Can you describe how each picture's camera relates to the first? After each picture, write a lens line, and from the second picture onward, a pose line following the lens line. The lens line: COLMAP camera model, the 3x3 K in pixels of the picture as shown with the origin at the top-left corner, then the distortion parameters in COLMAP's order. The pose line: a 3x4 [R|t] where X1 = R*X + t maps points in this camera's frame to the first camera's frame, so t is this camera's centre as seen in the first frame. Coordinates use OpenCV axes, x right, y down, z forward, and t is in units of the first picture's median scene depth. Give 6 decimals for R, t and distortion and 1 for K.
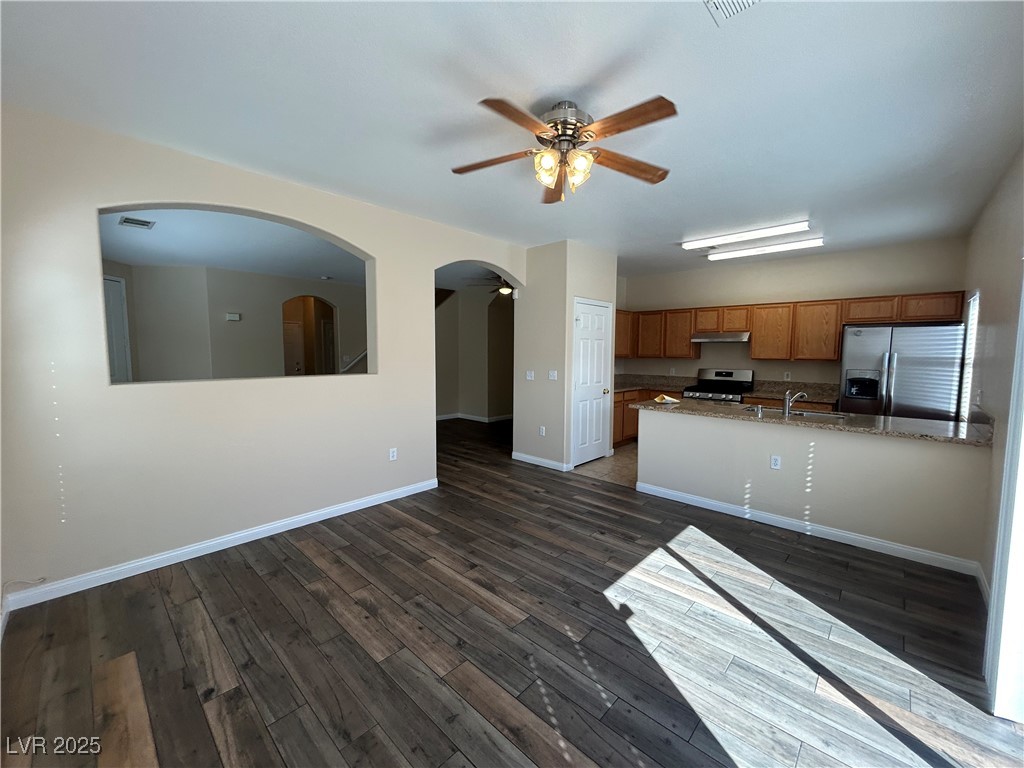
lens RADIAL K [[412.0, 0, 515.9], [0, 412.0, 383.9], [0, 0, 1]] dist [0.003836, -0.000598]
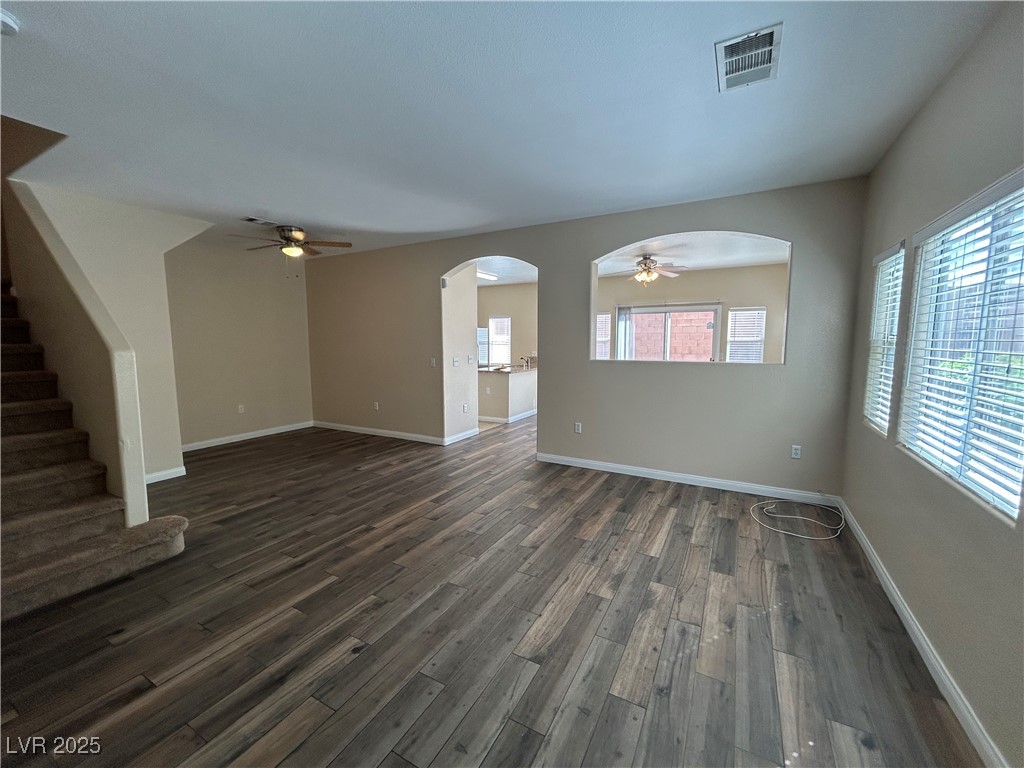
lens RADIAL K [[412.0, 0, 513.2], [0, 412.0, 381.4], [0, 0, 1]] dist [0.003836, -0.000598]
pose [[-0.233983, -0.109678, 0.966035, -1.327318], [0.078370, 0.988256, 0.131182, -0.127113], [-0.969077, 0.106402, -0.222639, 1.362572]]
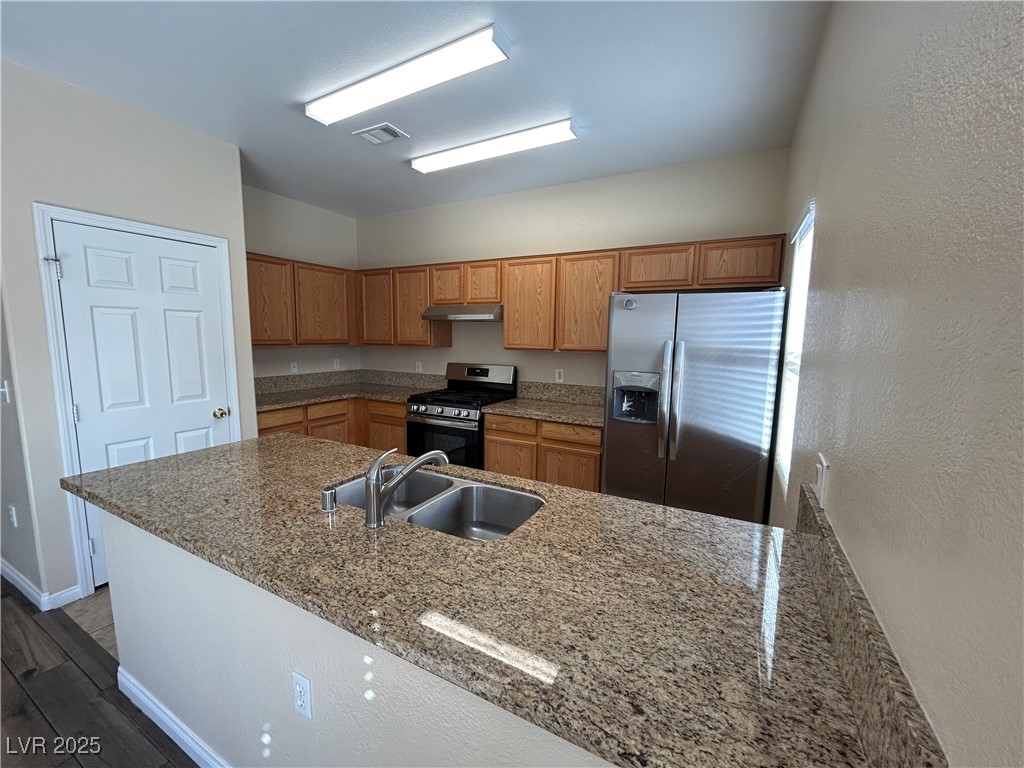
lens RADIAL K [[412.0, 0, 514.7], [0, 412.0, 385.7], [0, 0, 1]] dist [0.003836, -0.000598]
pose [[0.967001, -0.024752, 0.253568, 0.591095], [0.013273, 0.998812, 0.046881, -0.046217], [-0.254427, -0.041968, 0.966181, 0.551954]]
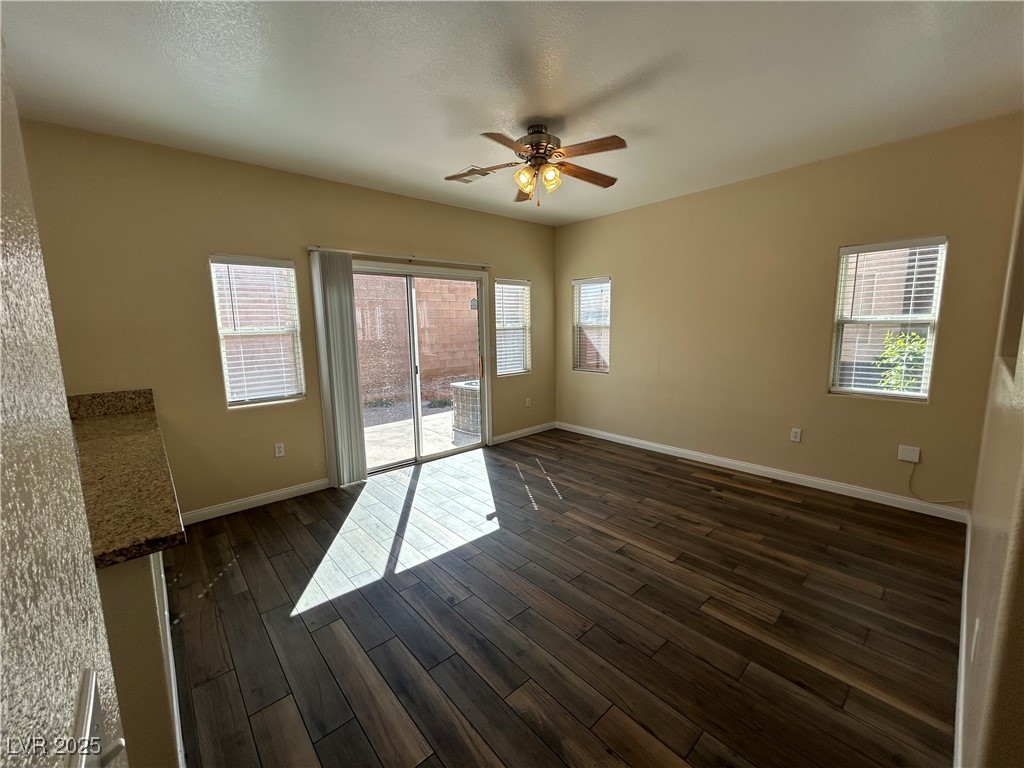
lens RADIAL K [[412.0, 0, 515.7], [0, 412.0, 380.2], [0, 0, 1]] dist [0.003836, -0.000598]
pose [[-0.995781, -0.006382, 0.091538, 0.036379], [0.013516, 0.976496, 0.215112, -0.102669], [-0.090760, 0.215442, -0.972290, 1.247949]]
